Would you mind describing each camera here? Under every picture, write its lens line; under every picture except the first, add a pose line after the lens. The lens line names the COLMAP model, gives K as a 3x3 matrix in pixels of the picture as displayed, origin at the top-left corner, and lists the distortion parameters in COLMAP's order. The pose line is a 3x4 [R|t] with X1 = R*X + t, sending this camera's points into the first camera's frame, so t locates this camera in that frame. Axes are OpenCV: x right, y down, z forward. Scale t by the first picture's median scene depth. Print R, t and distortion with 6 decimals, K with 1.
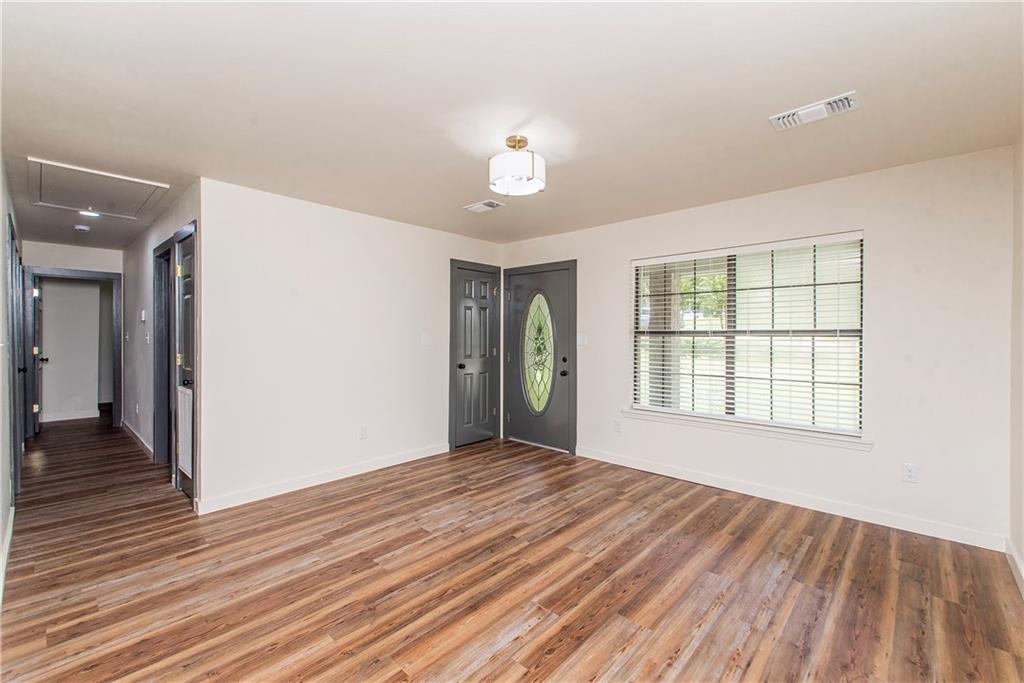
lens RADIAL K [[435.6, 0, 512.8], [0, 435.6, 333.2], [0, 0, 1]] dist [0.014074, -0.013965]
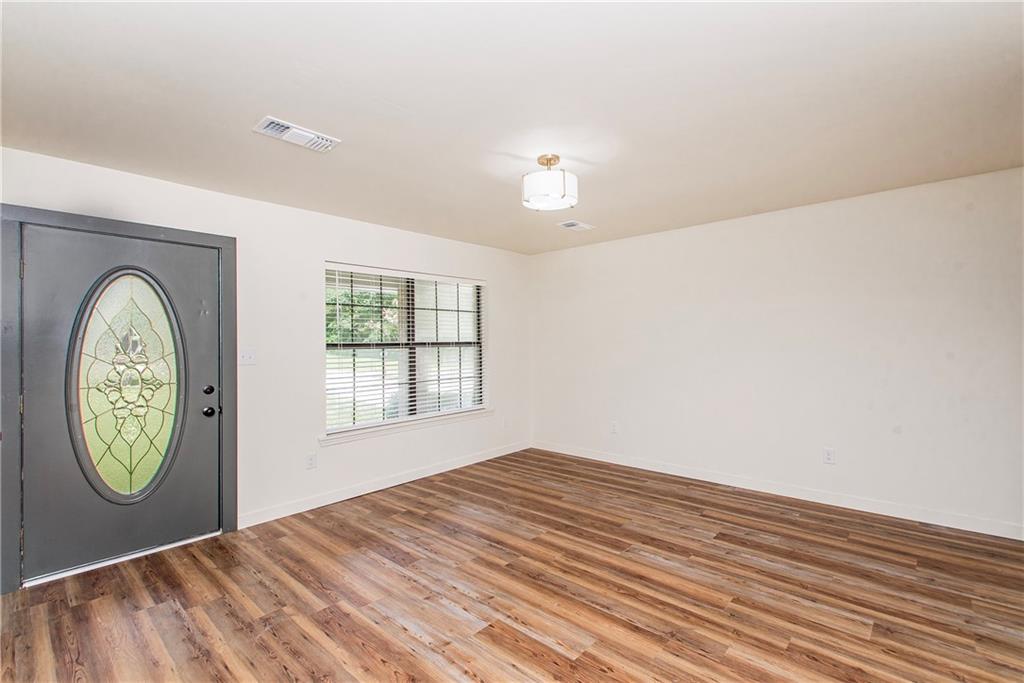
lens RADIAL K [[456.8, 0, 512.0], [0, 456.8, 341.5], [0, 0, 1]] dist [0.009249, -0.007130]
pose [[-0.016299, 0.004046, 0.999859, -0.816868], [0.013906, 0.999896, -0.003820, -0.001442], [-0.999770, 0.013841, -0.016353, 0.844927]]
